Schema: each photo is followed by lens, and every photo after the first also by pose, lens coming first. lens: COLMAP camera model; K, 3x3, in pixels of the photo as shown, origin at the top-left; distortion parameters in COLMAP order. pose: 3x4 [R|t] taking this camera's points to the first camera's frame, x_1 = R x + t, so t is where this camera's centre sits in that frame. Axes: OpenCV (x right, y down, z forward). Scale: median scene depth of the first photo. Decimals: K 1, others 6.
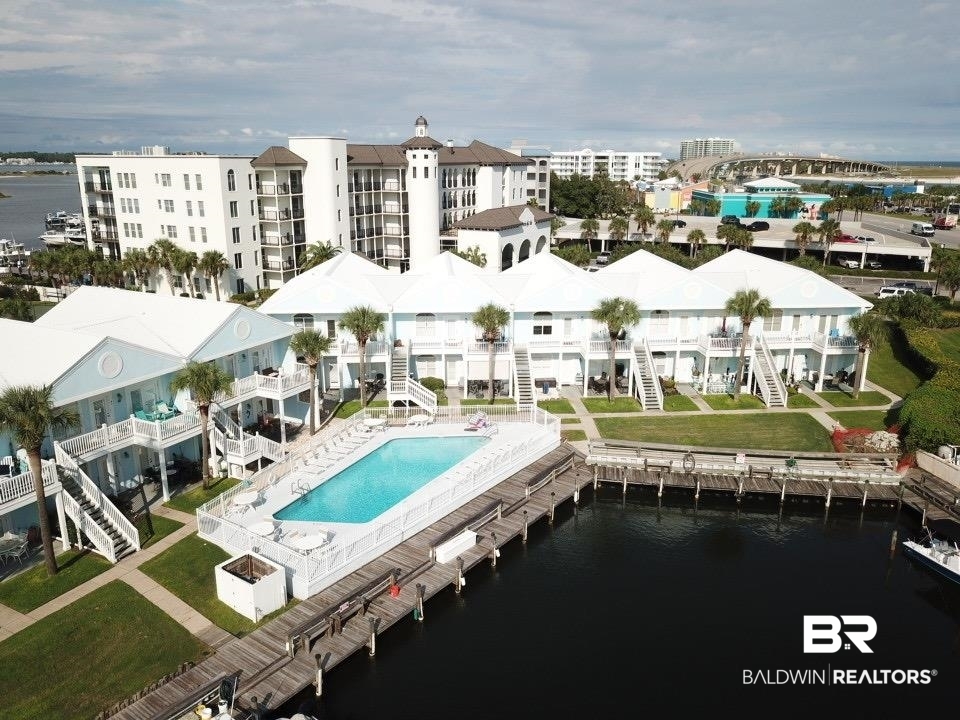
lens RADIAL K [[720.8, 0, 480.0], [0, 720.8, 360.0], [0, 0, 1]] dist [0.003027, -0.004753]
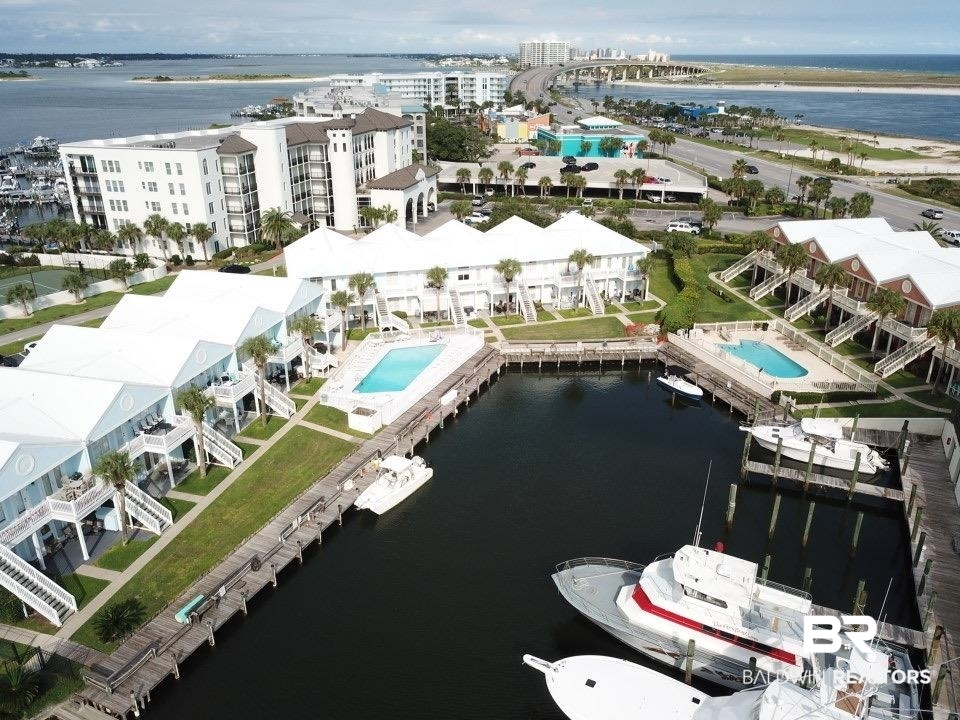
lens RADIAL K [[720.8, 0, 480.0], [0, 720.8, 360.0], [0, 0, 1]] dist [0.003027, -0.004753]
pose [[0.977442, -0.083969, 0.193796, -0.206744], [0.058213, 0.989138, 0.134970, -0.073065], [-0.203025, -0.120643, 0.971713, -0.617754]]
